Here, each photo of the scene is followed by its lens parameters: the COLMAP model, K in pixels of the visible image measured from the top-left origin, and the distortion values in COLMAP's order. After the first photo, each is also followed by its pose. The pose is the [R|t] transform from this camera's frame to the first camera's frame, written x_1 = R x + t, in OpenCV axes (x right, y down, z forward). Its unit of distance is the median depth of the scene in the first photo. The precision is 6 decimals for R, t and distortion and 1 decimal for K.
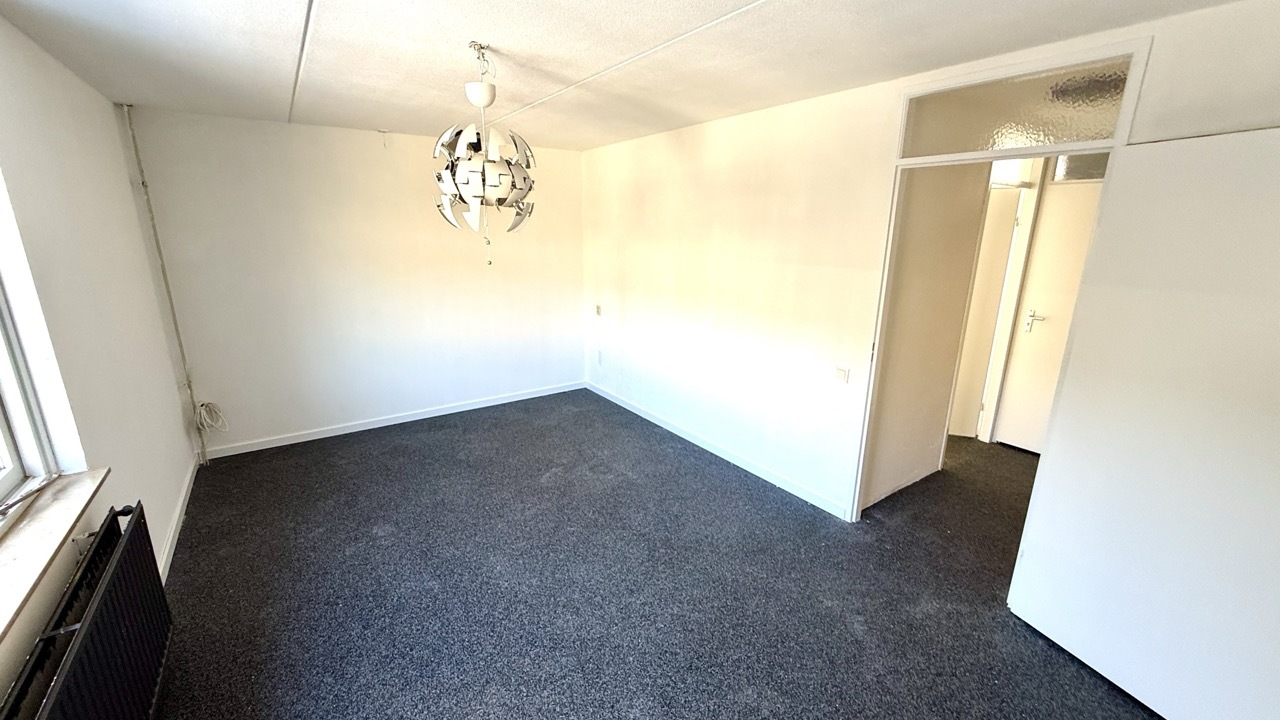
lens RADIAL K [[508.8, 0, 633.5], [0, 508.8, 357.8], [0, 0, 1]] dist [0.001852, -0.000392]
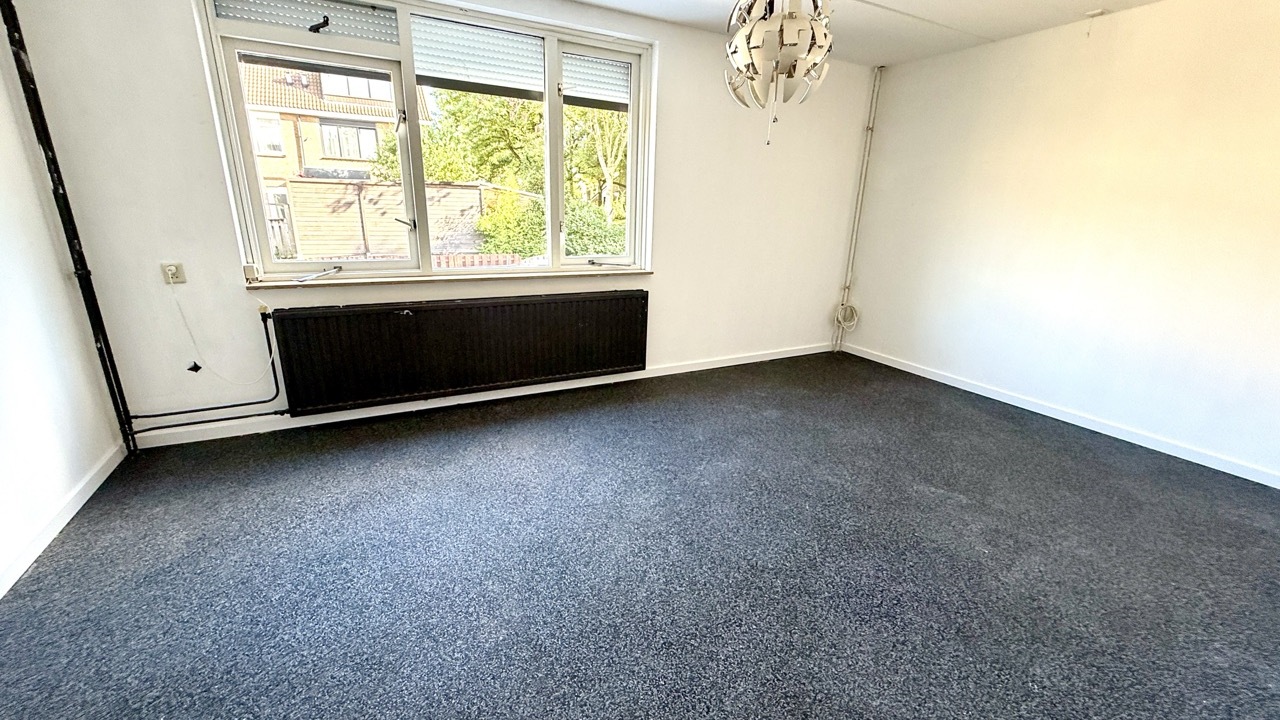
lens RADIAL K [[508.8, 0, 633.9], [0, 508.8, 362.7], [0, 0, 1]] dist [0.001852, -0.000392]
pose [[-0.117275, 0.283139, -0.951882, 0.447192], [-0.280272, 0.910097, 0.305241, -0.014813], [0.952730, 0.302583, -0.027375, 0.553629]]
